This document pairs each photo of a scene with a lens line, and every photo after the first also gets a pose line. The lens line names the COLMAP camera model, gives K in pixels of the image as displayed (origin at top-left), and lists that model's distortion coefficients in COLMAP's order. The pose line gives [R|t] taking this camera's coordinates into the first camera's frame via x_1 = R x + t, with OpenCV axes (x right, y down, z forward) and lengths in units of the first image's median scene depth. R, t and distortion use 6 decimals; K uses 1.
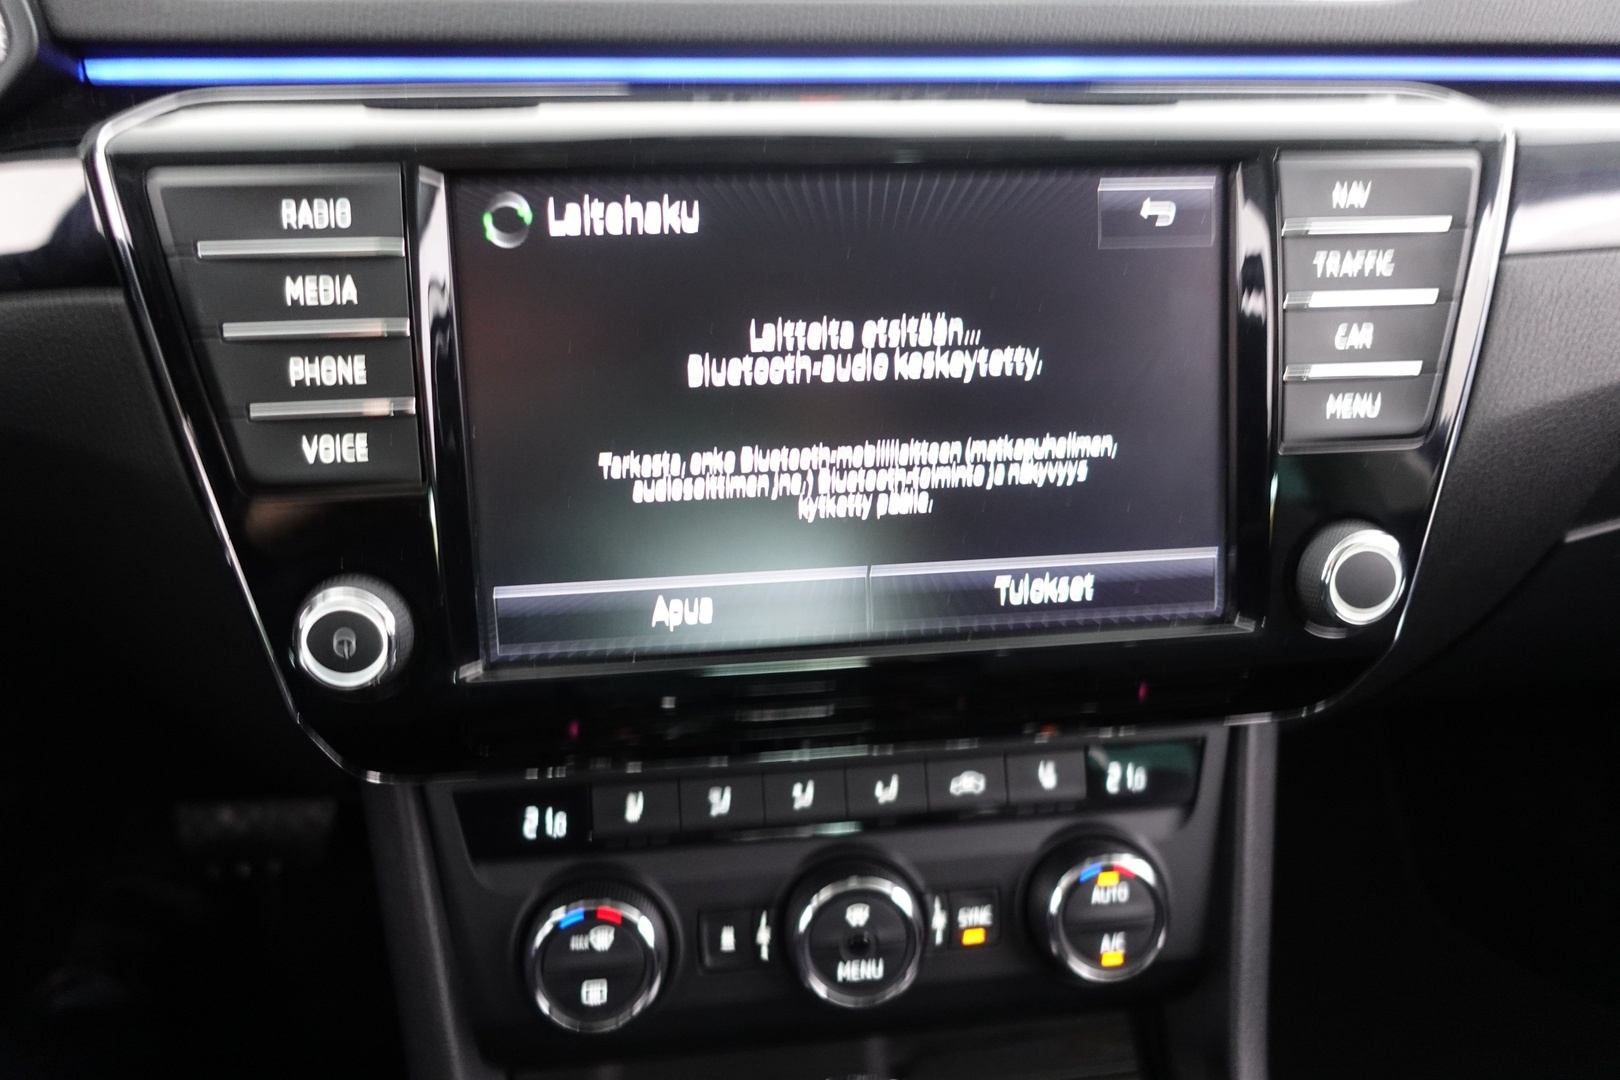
lens RADIAL K [[1098.7, 0, 804.3], [0, 1098.7, 538.6], [0, 0, 1]] dist [0.005233, -0.005479]
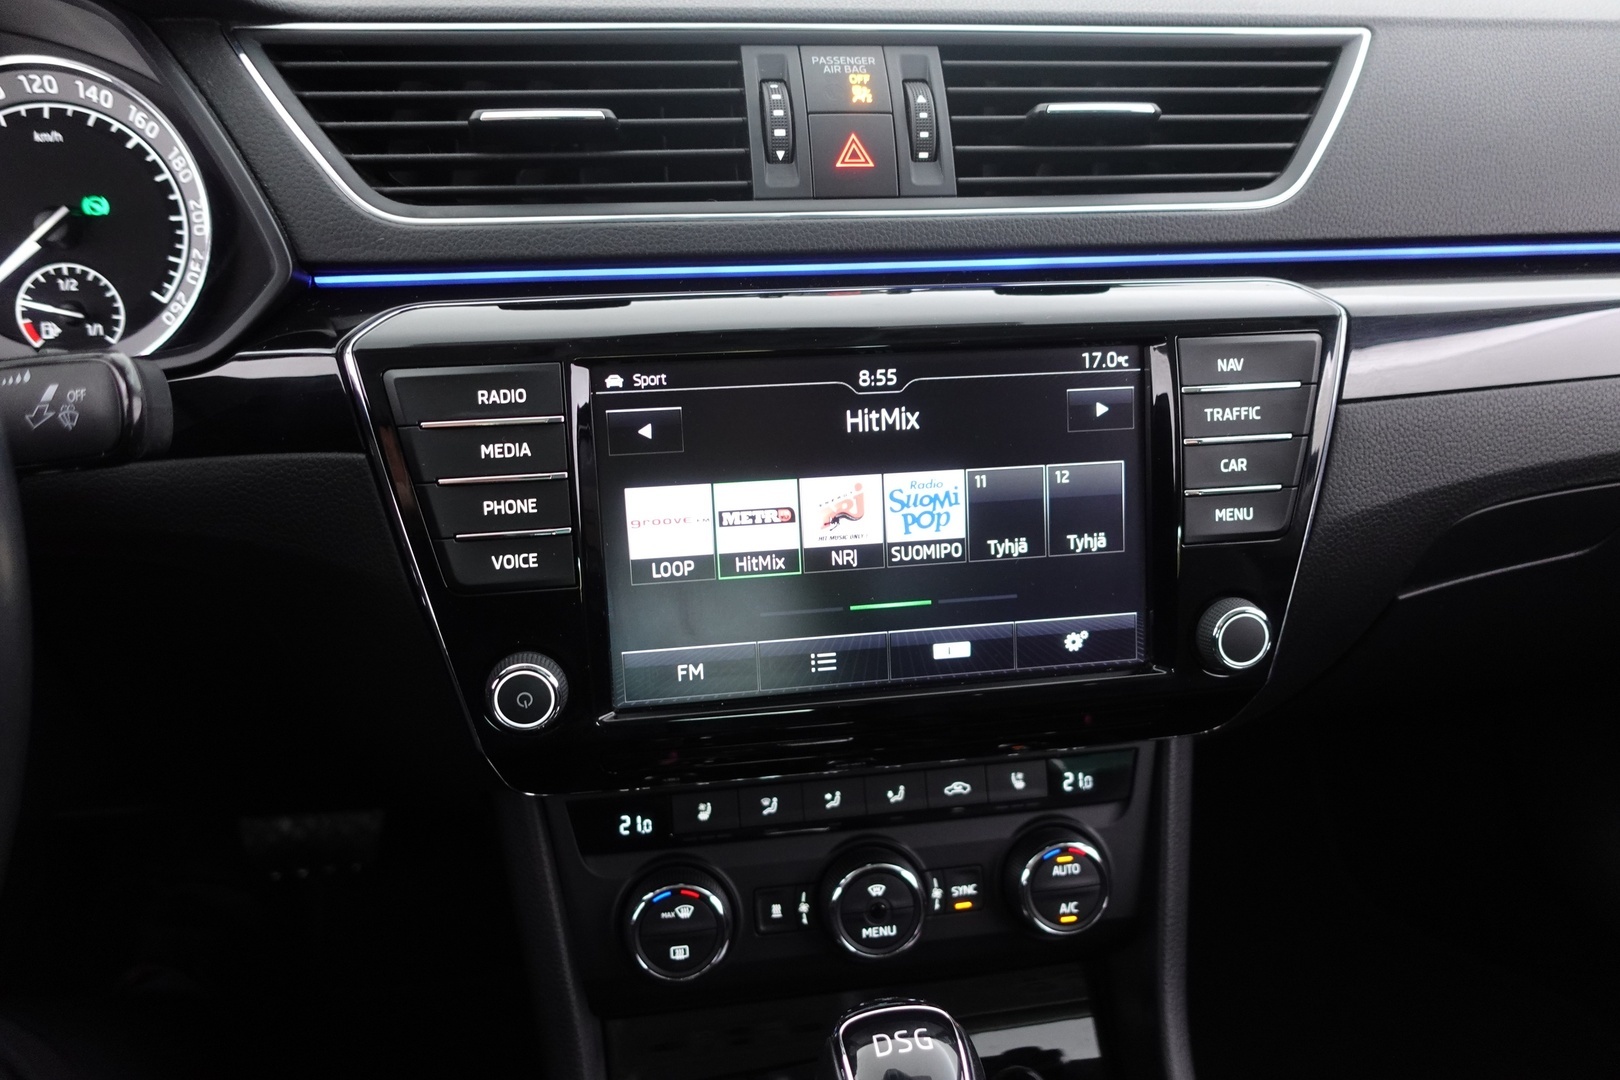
lens RADIAL K [[1098.7, 0, 805.7], [0, 1098.7, 541.2], [0, 0, 1]] dist [0.005233, -0.005479]
pose [[0.999294, -0.011776, 0.035680, -0.080556], [0.011637, 0.999924, 0.004089, -0.083748], [-0.035726, -0.003671, 0.999355, -0.320634]]
